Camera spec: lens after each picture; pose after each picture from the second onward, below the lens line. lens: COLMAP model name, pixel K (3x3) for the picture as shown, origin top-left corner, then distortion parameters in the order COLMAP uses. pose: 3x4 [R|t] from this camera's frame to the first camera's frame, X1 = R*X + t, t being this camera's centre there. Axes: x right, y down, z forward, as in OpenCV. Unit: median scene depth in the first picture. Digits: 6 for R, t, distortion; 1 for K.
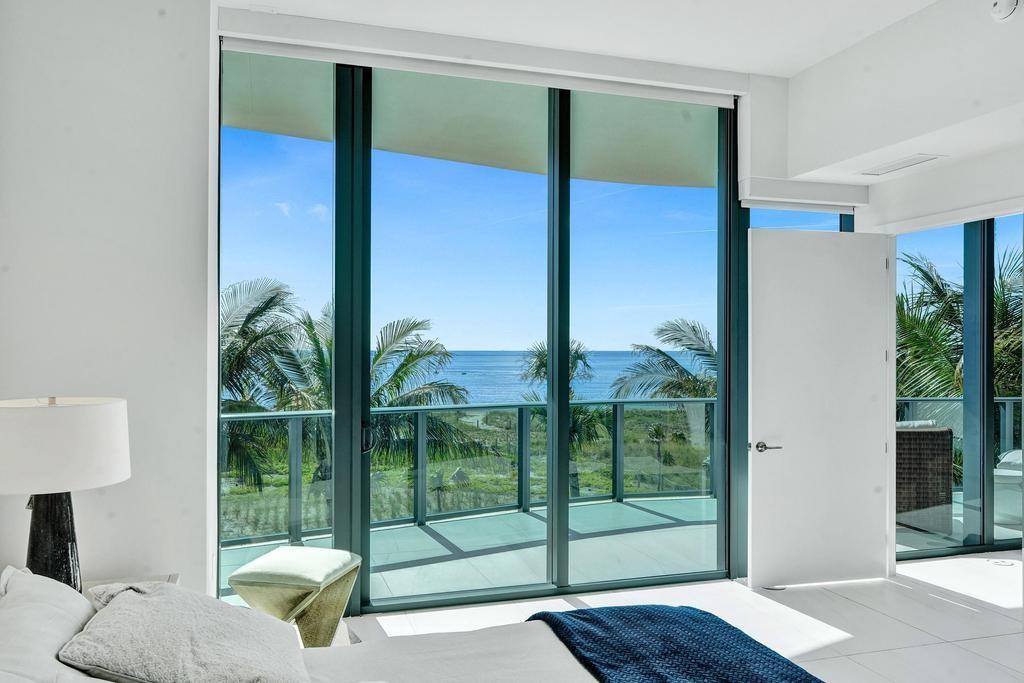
lens RADIAL K [[811.0, 0, 512.0], [0, 811.0, 343.5], [0, 0, 1]] dist [-0.000189, 0.000169]
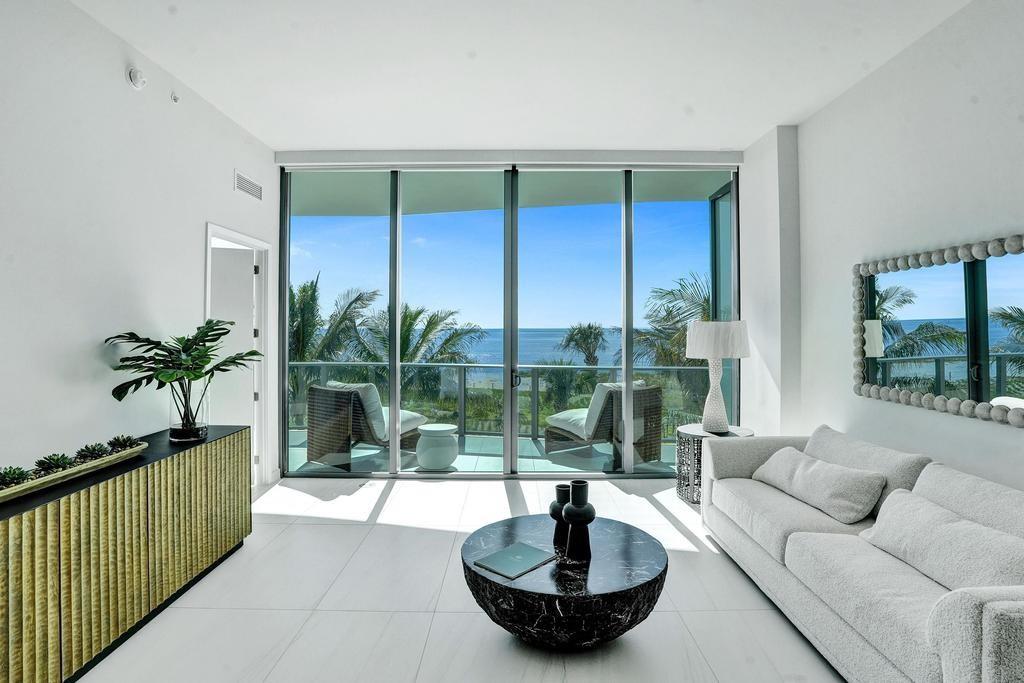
lens RADIAL K [[559.6, 0, 510.6], [0, 559.6, 322.8], [0, 0, 1]] dist [-0.041972, 0.014749]
pose [[0.957724, -0.004074, -0.287659, 0.241217], [0.002793, 0.999984, -0.004862, 0.001599], [0.287674, 0.003853, 0.957721, 0.041184]]
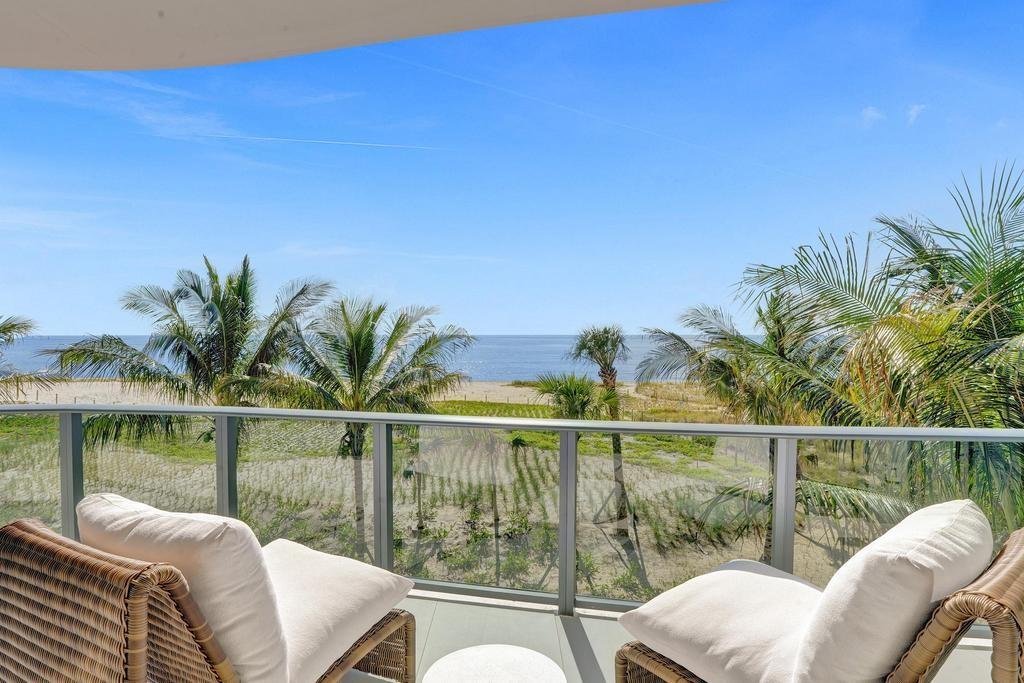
lens RADIAL K [[592.9, 0, 509.6], [0, 592.9, 339.8], [0, 0, 1]] dist [-0.027828, 0.004419]
pose [[0.959940, 0.003031, -0.280188, 0.187588], [0.001416, 0.999876, 0.015667, 0.004047], [0.280201, -0.015436, 0.959817, 0.215407]]
